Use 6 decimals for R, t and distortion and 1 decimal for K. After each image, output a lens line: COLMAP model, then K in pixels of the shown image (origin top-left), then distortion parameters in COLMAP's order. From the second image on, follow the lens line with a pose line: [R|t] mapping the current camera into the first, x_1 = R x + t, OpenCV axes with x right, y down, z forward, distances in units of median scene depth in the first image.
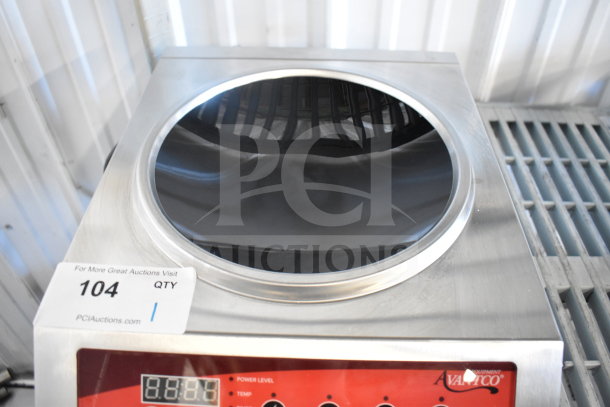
lens RADIAL K [[492.3, 0, 305.0], [0, 492.3, 203.5], [0, 0, 1]] dist [-0.084304, 0.000746]
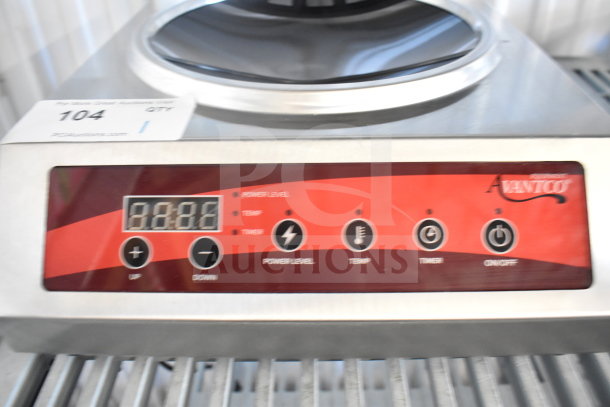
lens RADIAL K [[489.0, 0, 305.0], [0, 489.0, 203.5], [0, 0, 1]] dist [-0.091659, 0.008837]
pose [[0.999542, -0.029901, -0.004704, -0.030912], [0.028882, 0.988648, -0.147449, 0.461390], [0.009059, 0.147246, 0.989058, 0.186471]]
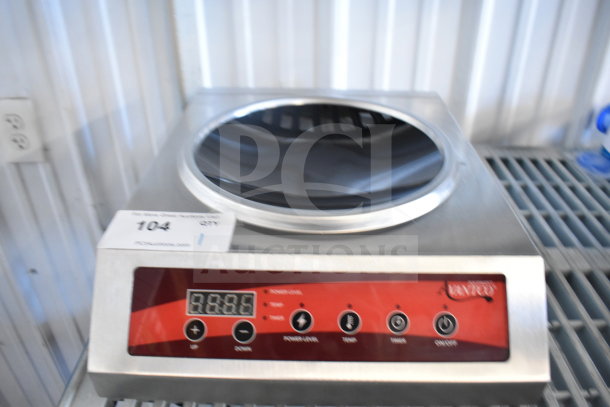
lens RADIAL K [[477.3, 0, 305.0], [0, 477.3, 203.5], [0, 0, 1]] dist [-0.093802, 0.000701]
pose [[0.999916, -0.003257, 0.012532, -0.065231], [0.005927, 0.975619, -0.219389, 0.376015], [-0.011512, 0.219445, 0.975557, -0.155008]]
